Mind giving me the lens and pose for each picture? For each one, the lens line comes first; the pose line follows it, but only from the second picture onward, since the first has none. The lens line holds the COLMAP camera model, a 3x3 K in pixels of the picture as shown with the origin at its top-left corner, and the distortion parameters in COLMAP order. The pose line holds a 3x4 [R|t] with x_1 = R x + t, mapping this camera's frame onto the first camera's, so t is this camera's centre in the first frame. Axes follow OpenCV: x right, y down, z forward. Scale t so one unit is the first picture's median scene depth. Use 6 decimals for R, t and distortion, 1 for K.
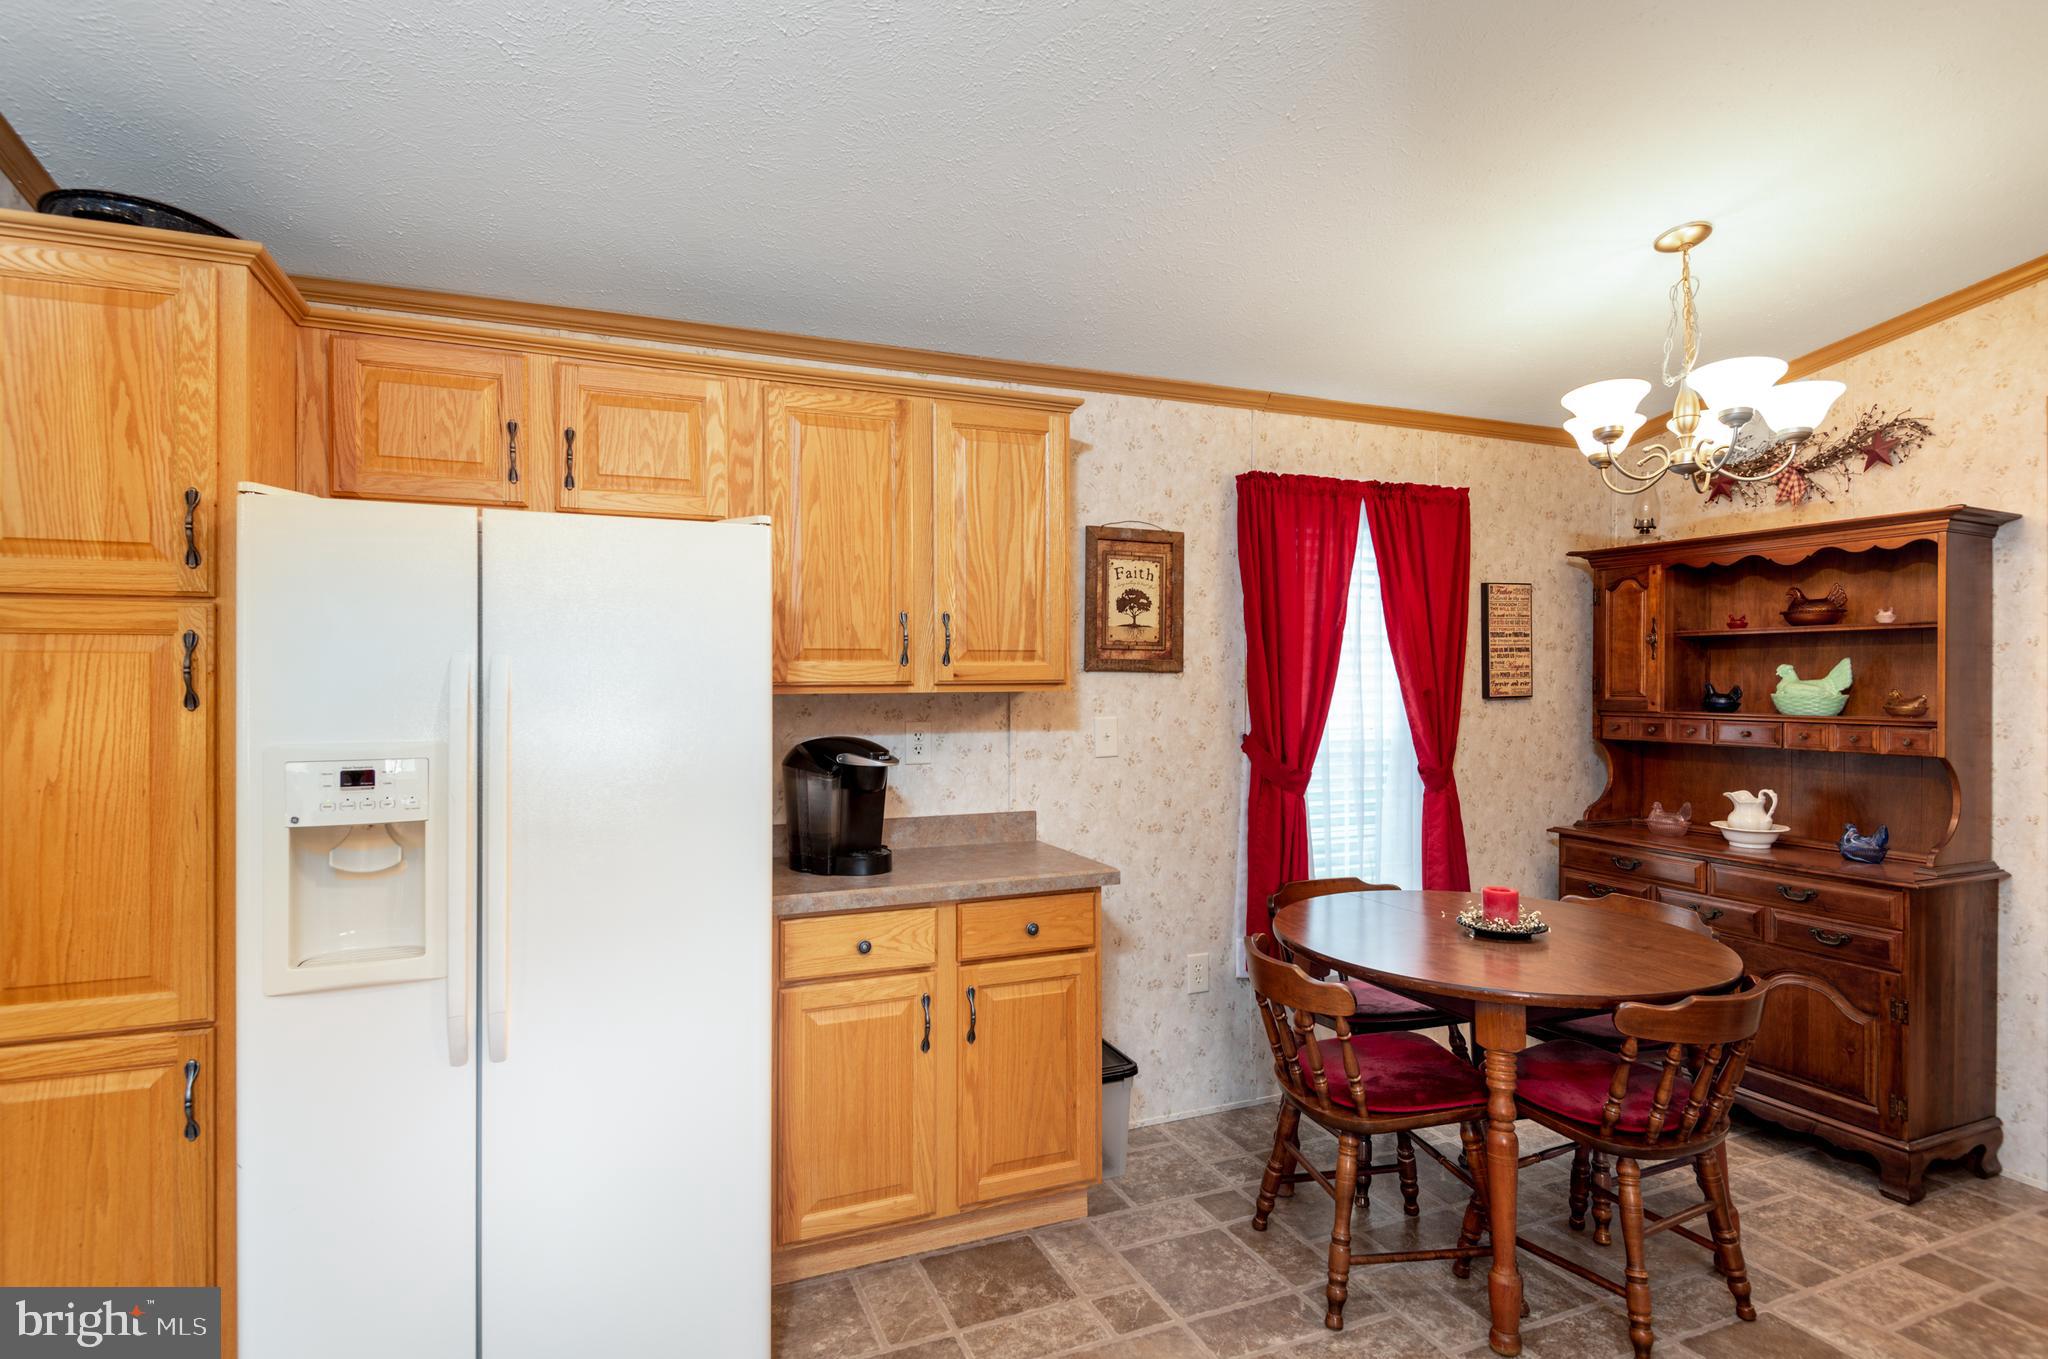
lens RADIAL K [[1023.0, 0, 1015.8], [0, 1023.0, 684.8], [0, 0, 1]] dist [0.024306, -0.021161]
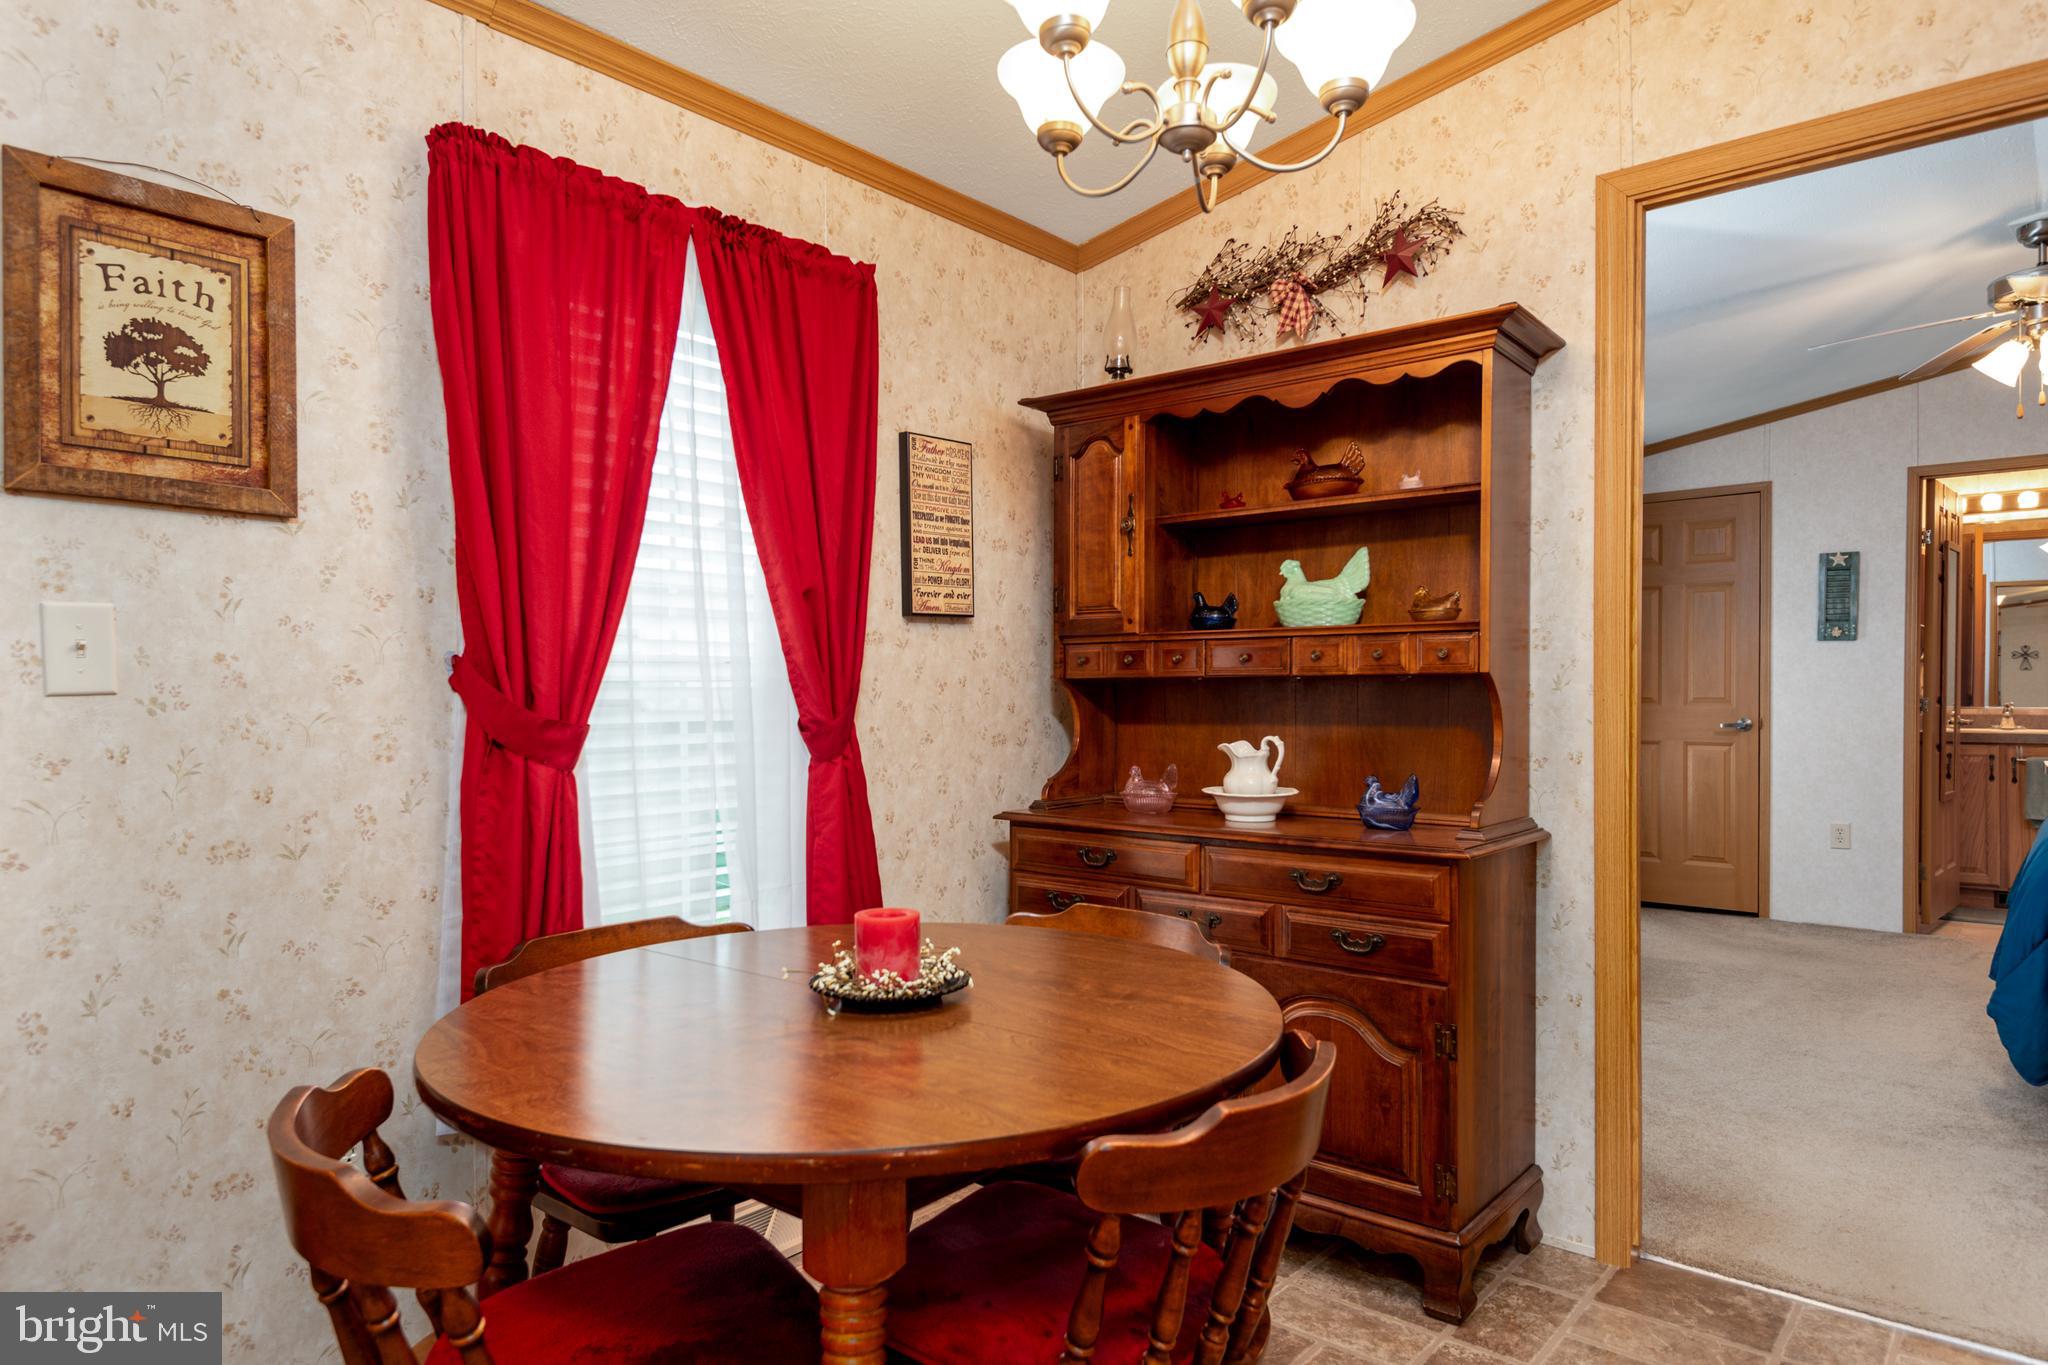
lens RADIAL K [[1319.7, 0, 1019.3], [0, 1319.7, 716.6], [0, 0, 1]] dist [0.050312, -0.059172]
pose [[0.887755, -0.018391, 0.459948, 0.173495], [0.005016, 0.999529, 0.030285, 0.062006], [-0.460288, -0.024578, 0.887429, 0.295231]]
